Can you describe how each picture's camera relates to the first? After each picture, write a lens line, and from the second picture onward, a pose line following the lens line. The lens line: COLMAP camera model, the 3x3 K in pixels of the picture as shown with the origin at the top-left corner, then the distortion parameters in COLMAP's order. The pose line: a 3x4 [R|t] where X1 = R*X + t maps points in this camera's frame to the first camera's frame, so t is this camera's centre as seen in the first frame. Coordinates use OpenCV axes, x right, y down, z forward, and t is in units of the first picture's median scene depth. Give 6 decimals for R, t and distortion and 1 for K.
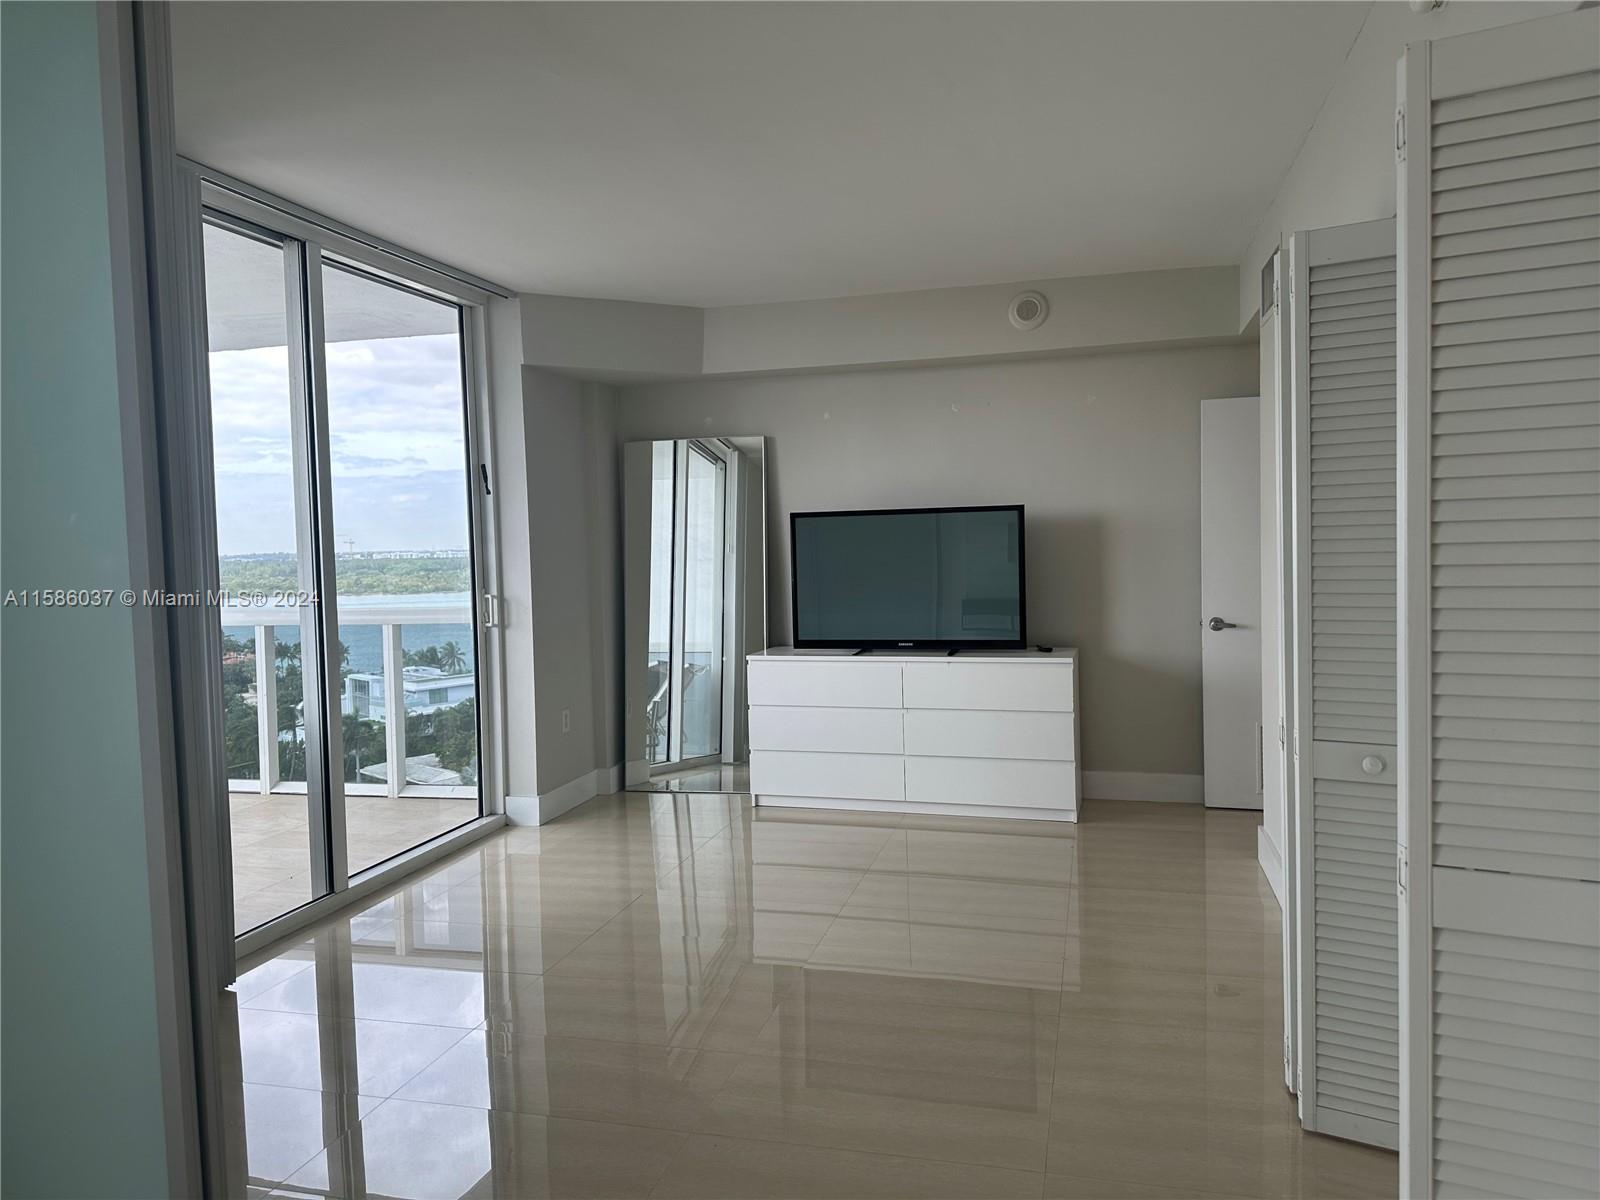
lens RADIAL K [[1110.8, 0, 810.0], [0, 1110.8, 595.8], [0, 0, 1]] dist [0.098584, -0.141245]
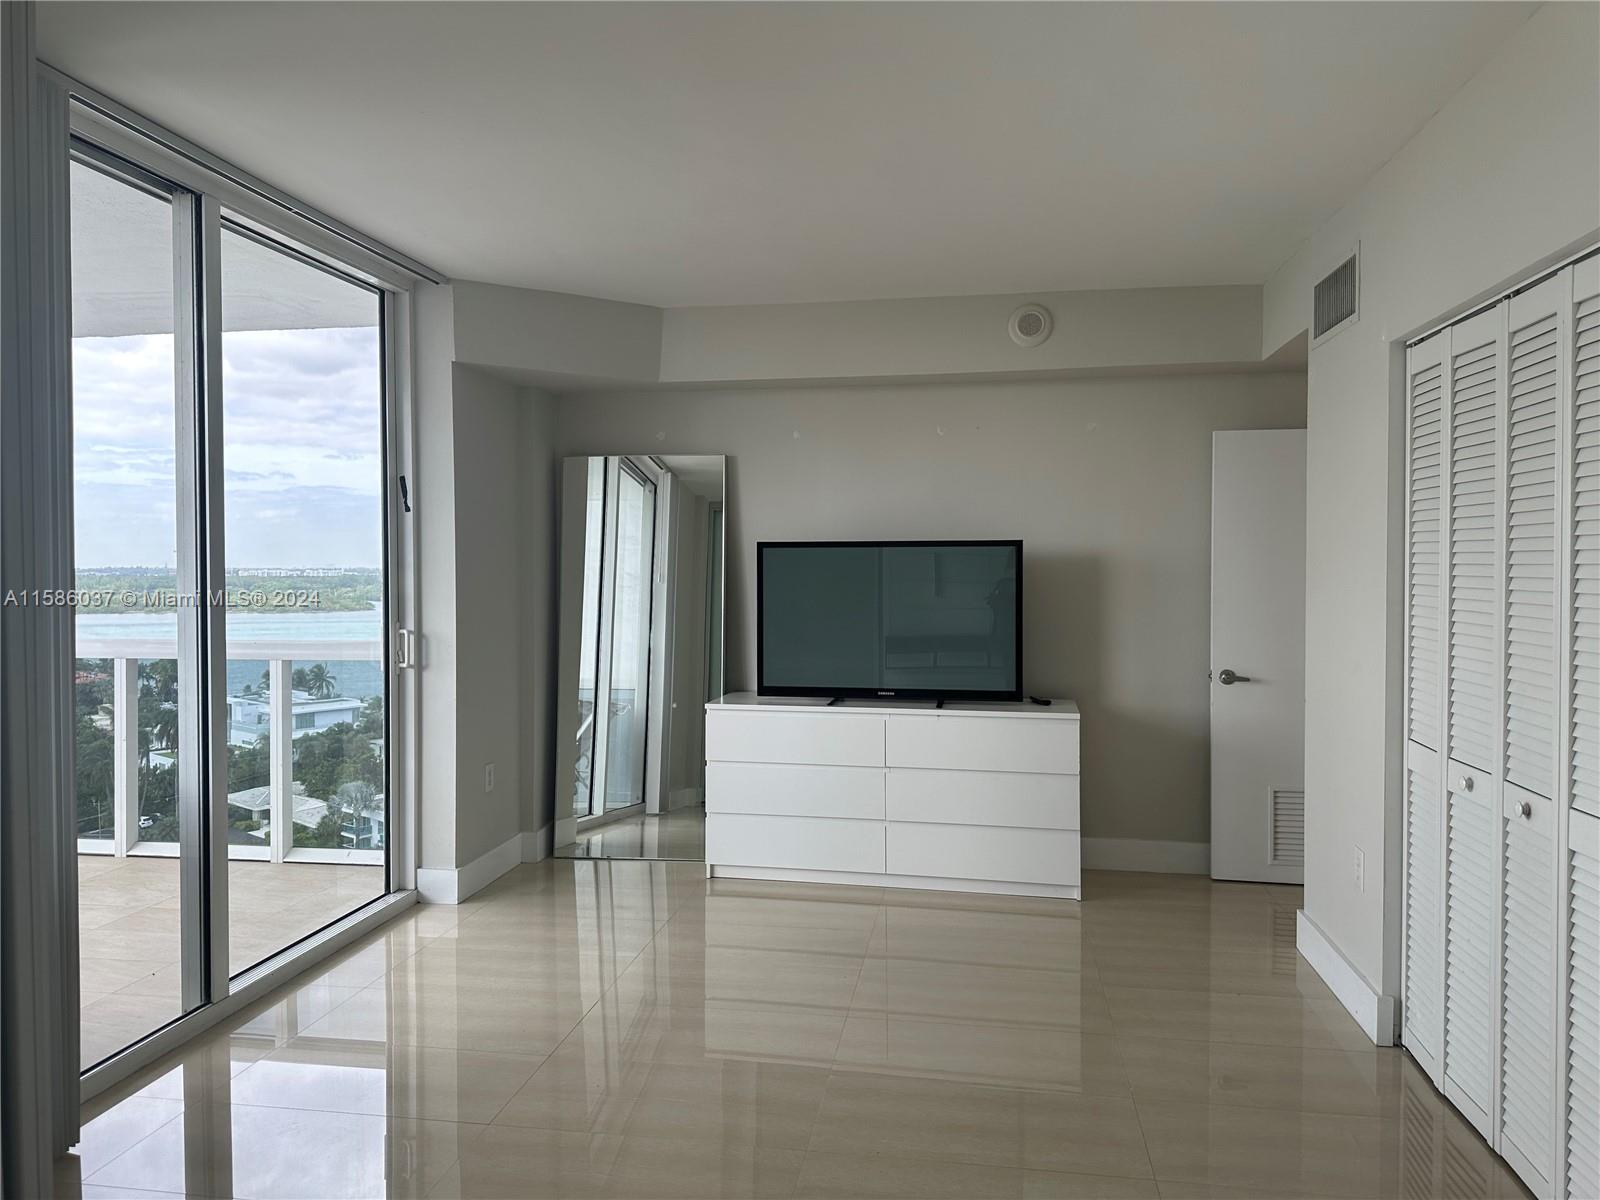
lens RADIAL K [[1115.8, 0, 797.6], [0, 1115.8, 593.8], [0, 0, 1]] dist [0.054268, -0.061370]
pose [[0.995716, 0.021325, 0.089966, -0.066683], [-0.018920, 0.999443, -0.027502, -0.010308], [-0.090503, 0.025682, 0.995565, 0.123227]]
